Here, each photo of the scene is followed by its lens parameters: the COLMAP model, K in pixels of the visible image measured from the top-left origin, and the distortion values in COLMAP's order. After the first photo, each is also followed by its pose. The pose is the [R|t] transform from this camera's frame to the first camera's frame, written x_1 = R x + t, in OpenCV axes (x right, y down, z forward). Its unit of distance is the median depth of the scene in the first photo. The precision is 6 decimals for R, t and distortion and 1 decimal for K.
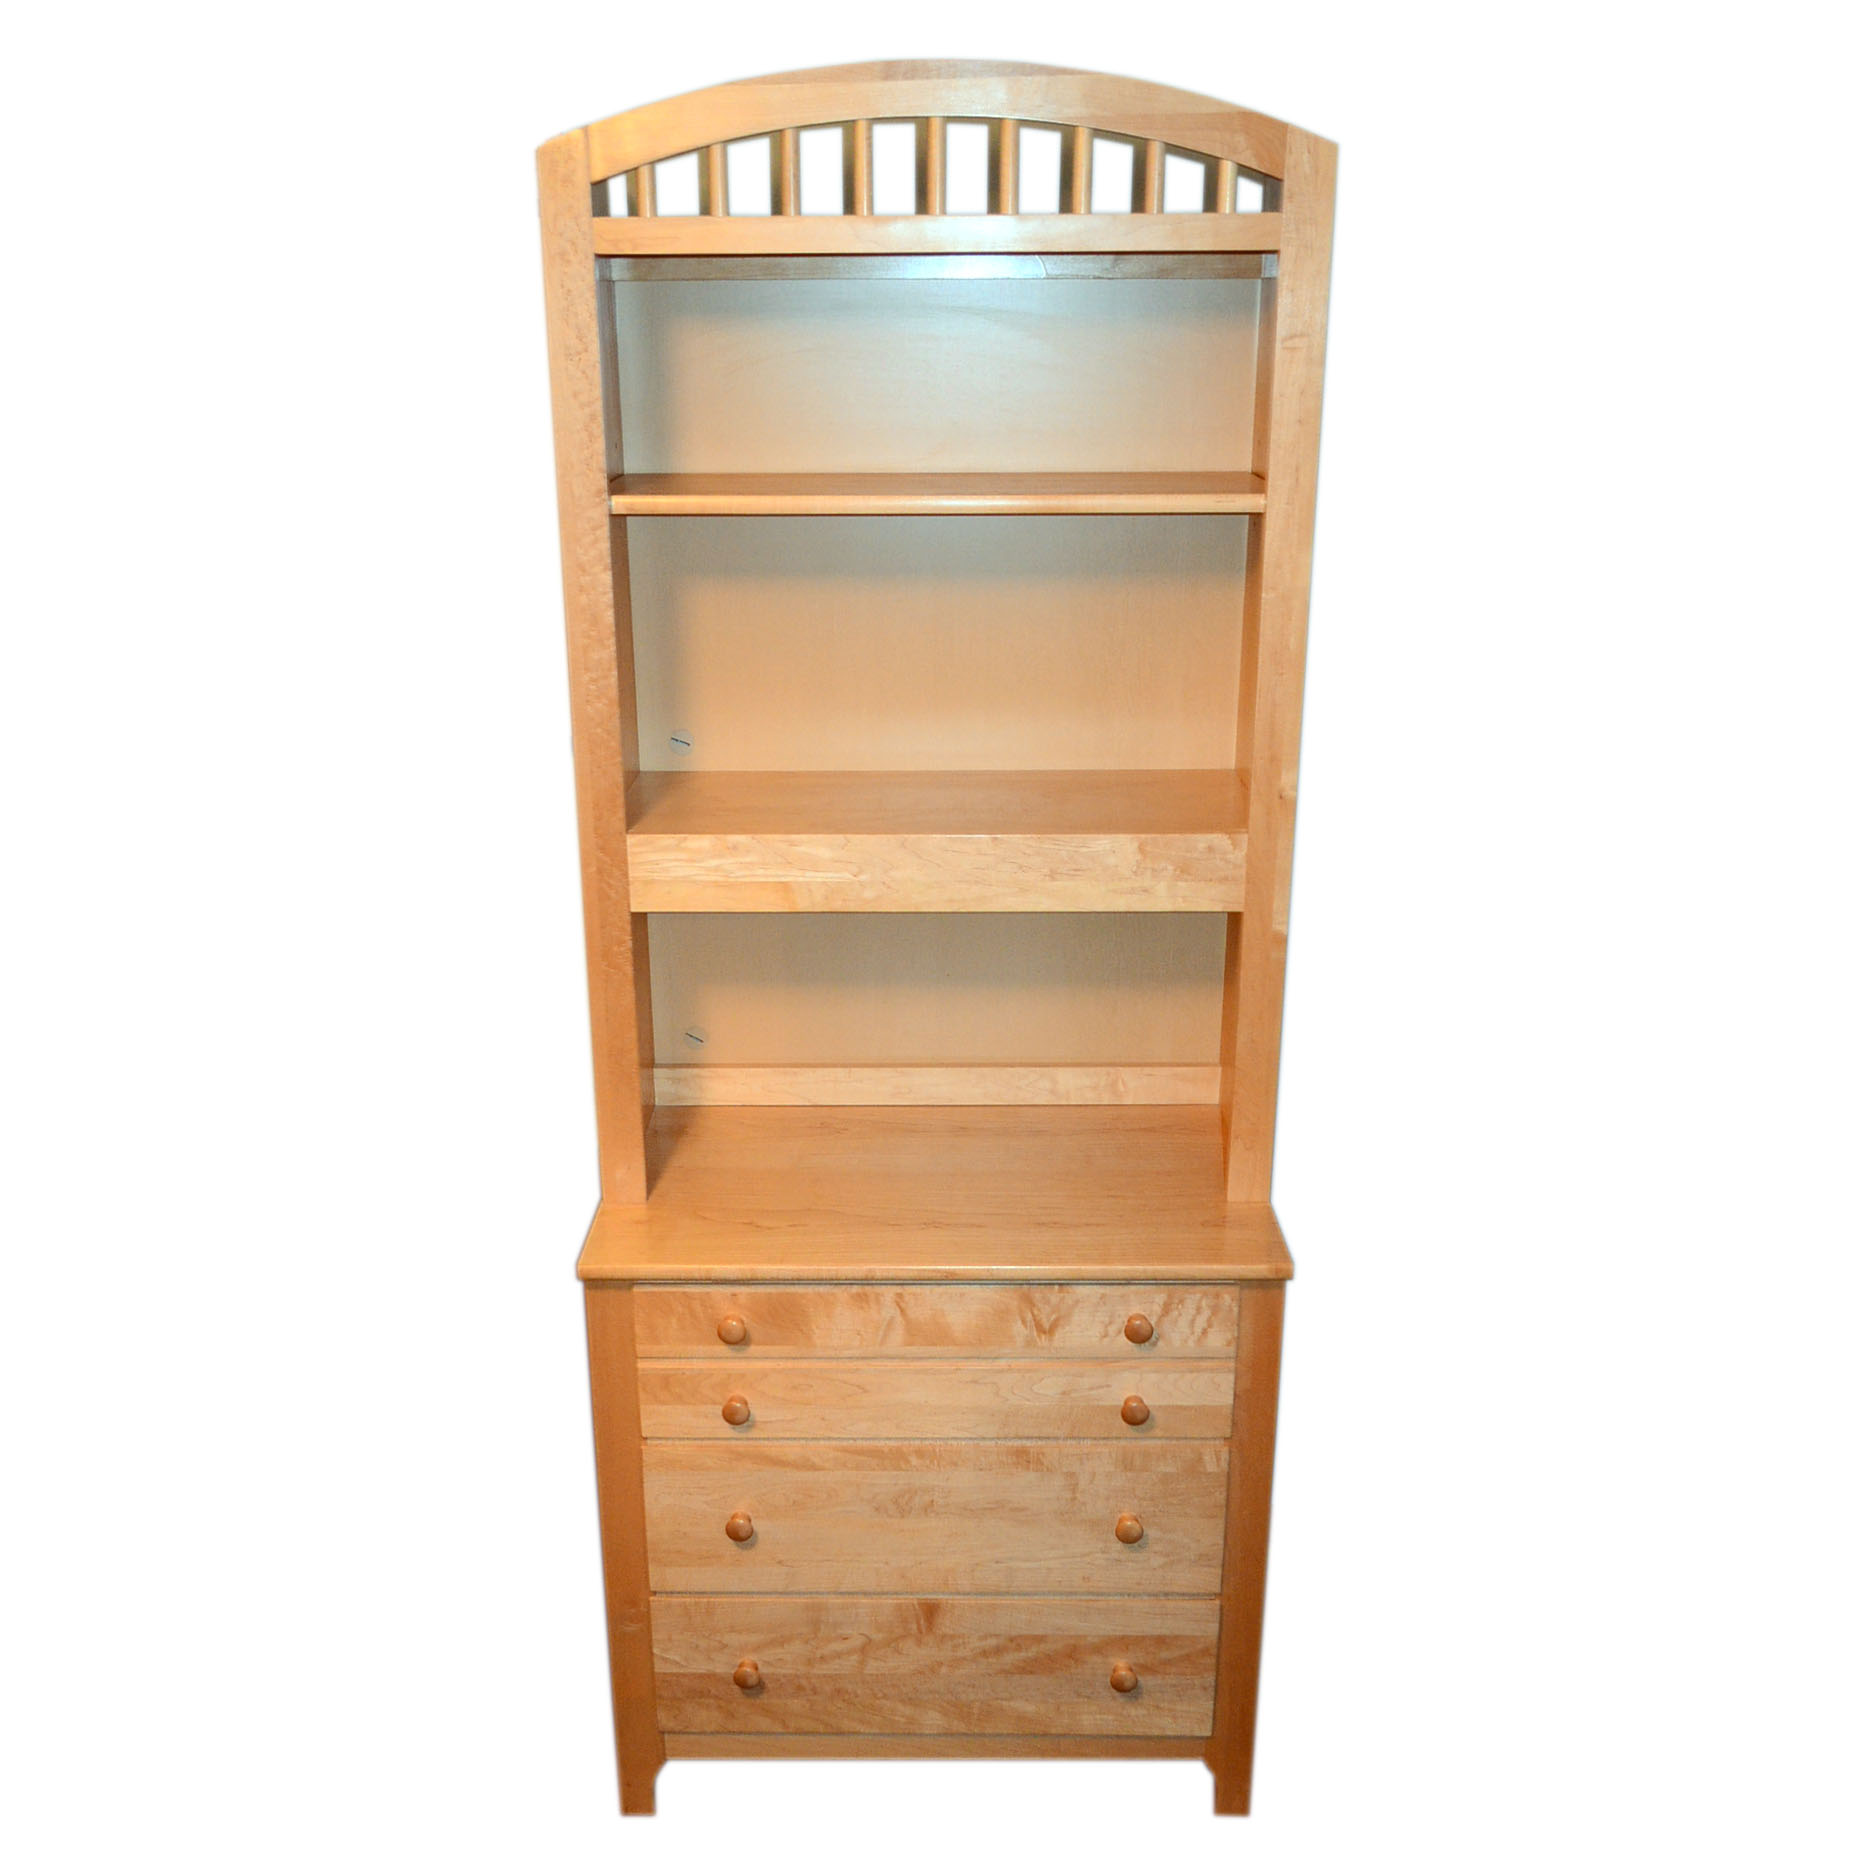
lens RADIAL K [[2207.3, 0, 937.2], [0, 2207.3, 949.9], [0, 0, 1]] dist [-0.001795, 0.000000]
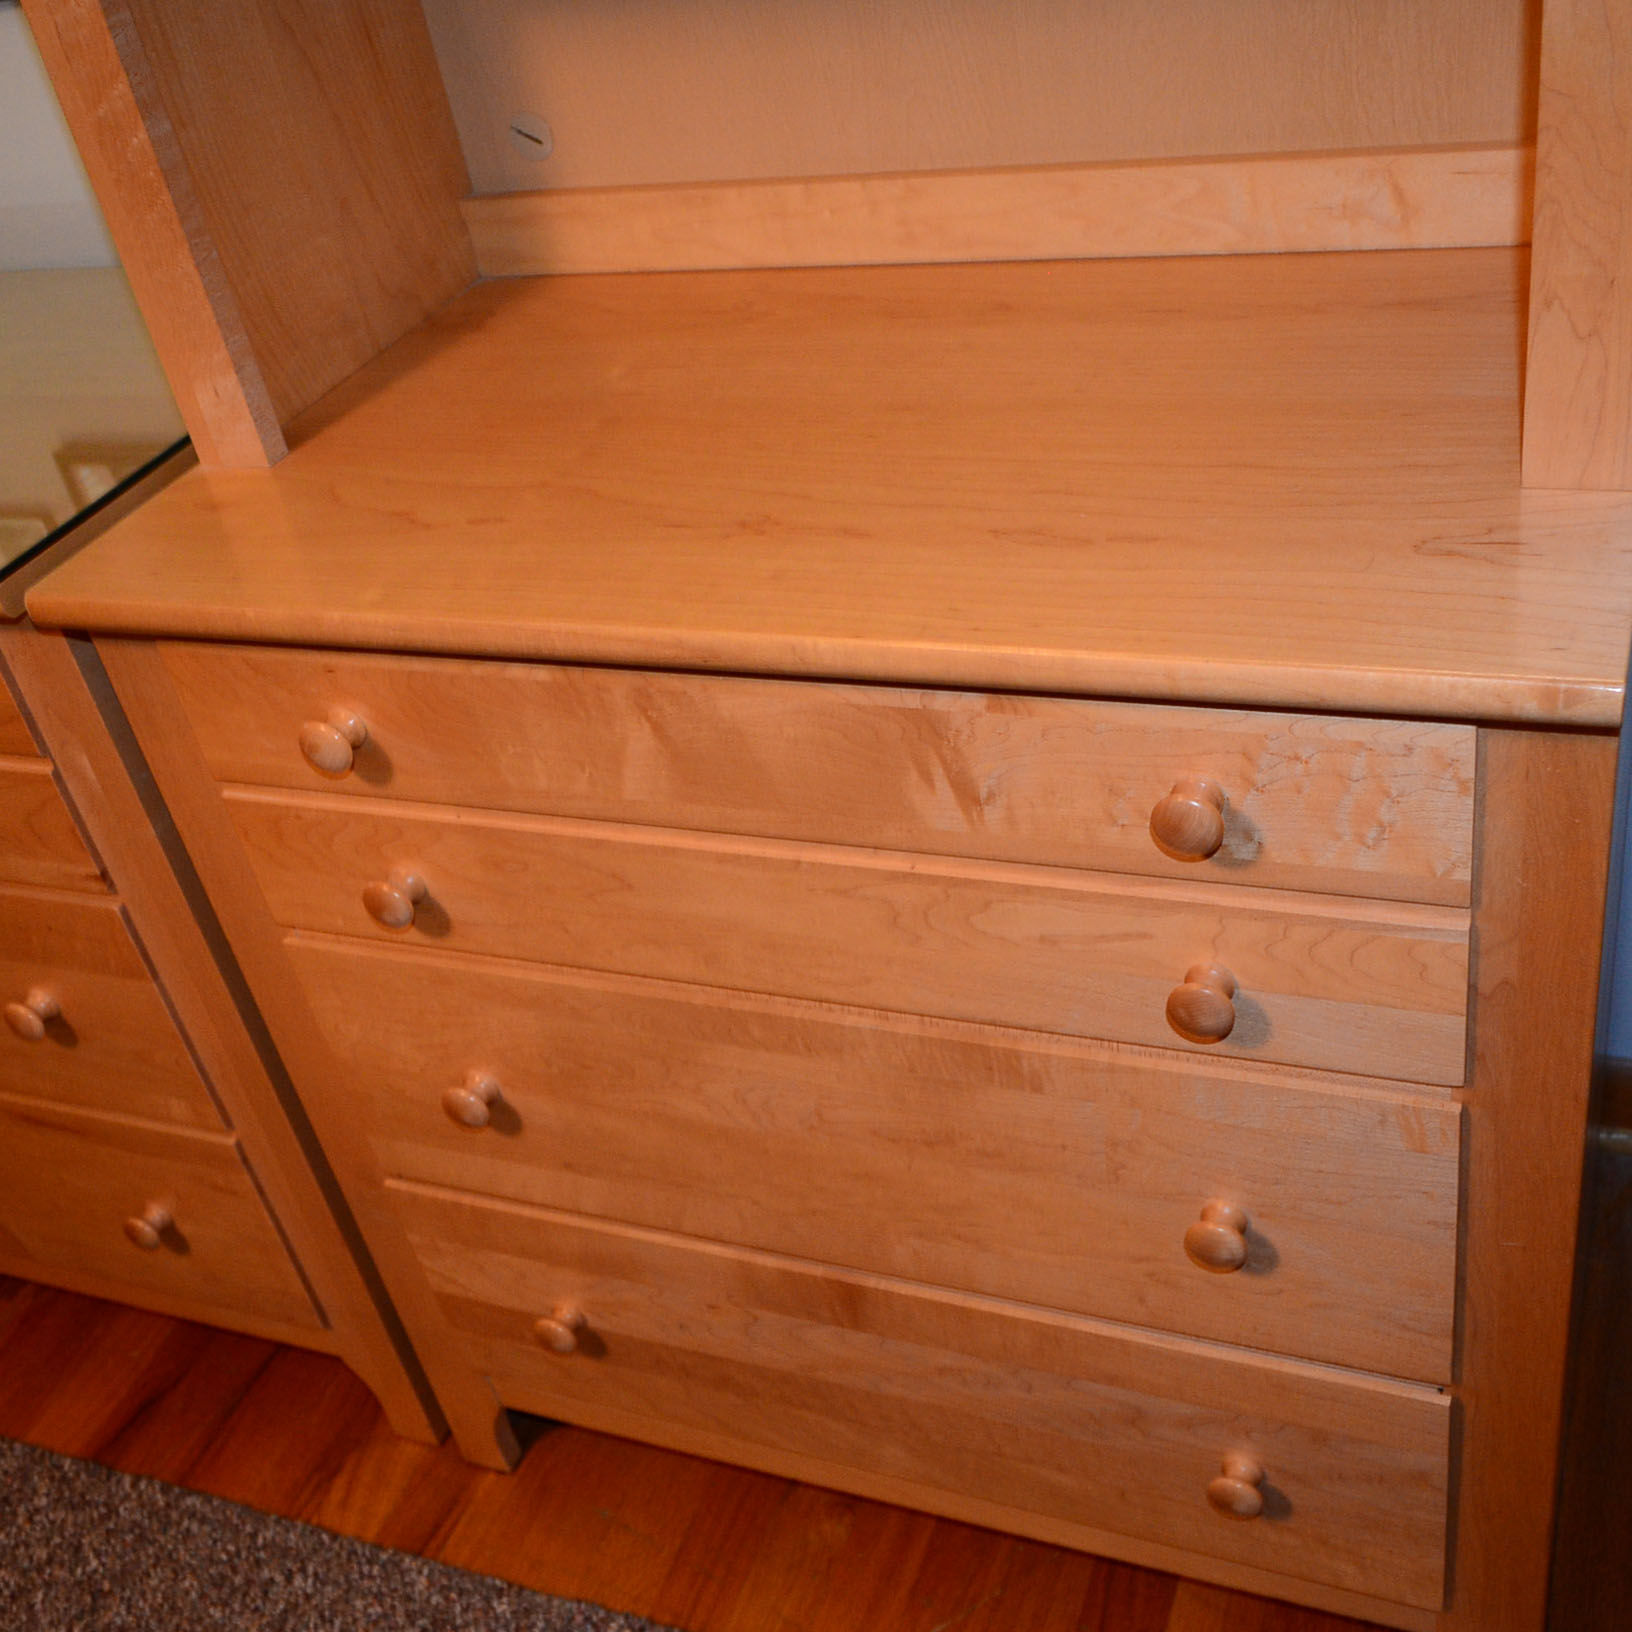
lens RADIAL K [[1920.2, 0, 828.4], [0, 1920.2, 813.0], [0, 0, 1]] dist [-0.001795, 0.000000]
pose [[0.914193, 0.087593, -0.395701, 0.161329], [0.034343, 0.956109, 0.290991, 0.071099], [0.403822, -0.279611, 0.871060, 0.674984]]
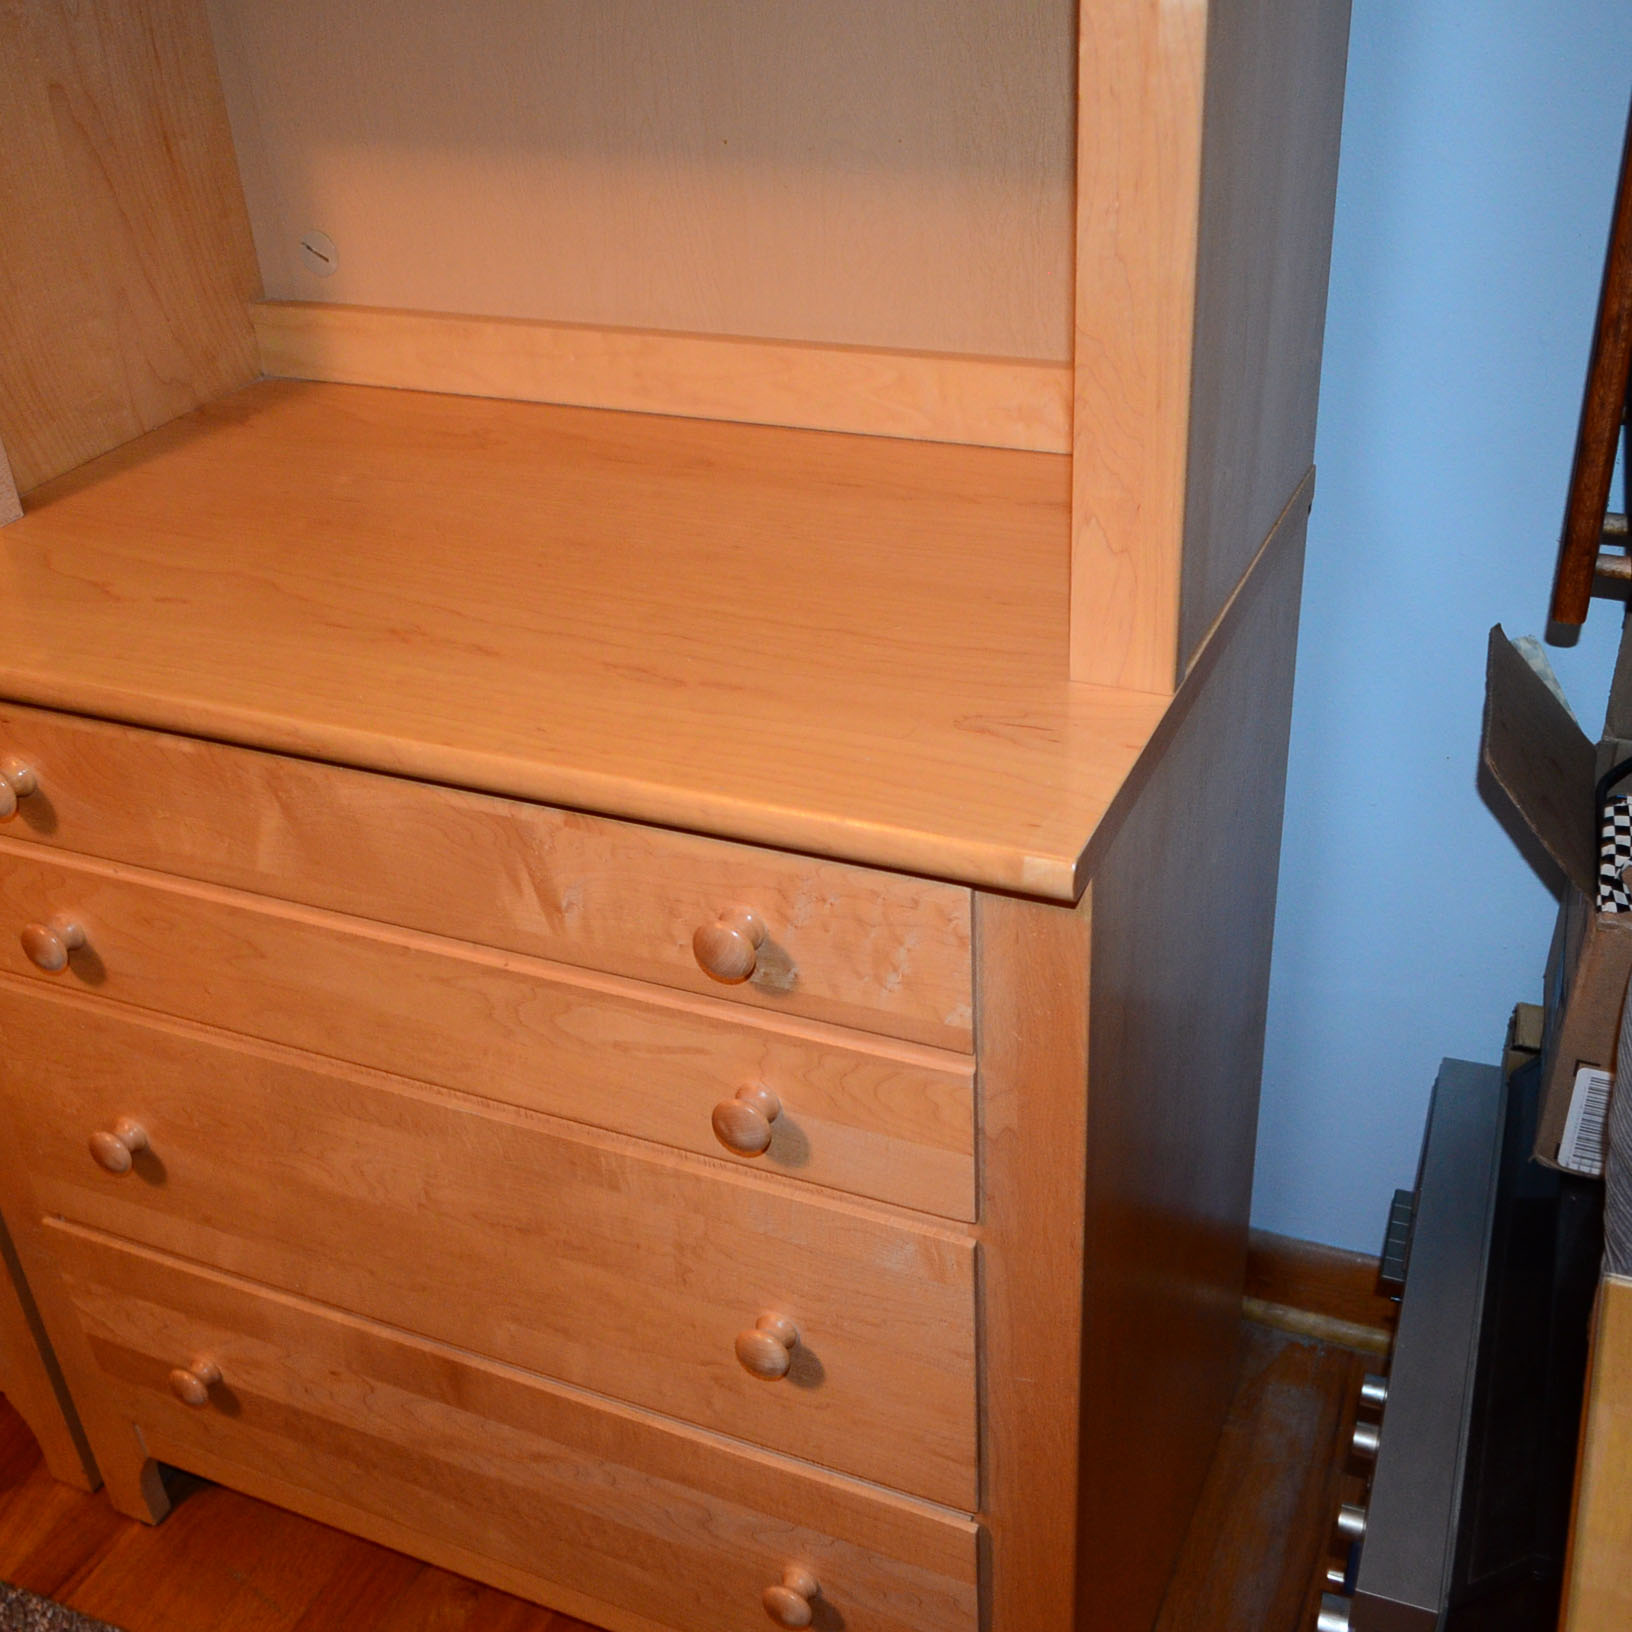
lens RADIAL K [[1920.2, 0, 821.6], [0, 1920.2, 810.4], [0, 0, 1]] dist [-0.001795, 0.000000]
pose [[0.912404, 0.166289, -0.373988, 0.232392], [-0.084380, 0.970541, 0.225679, 0.063453], [0.400498, -0.174353, 0.899557, 0.675594]]
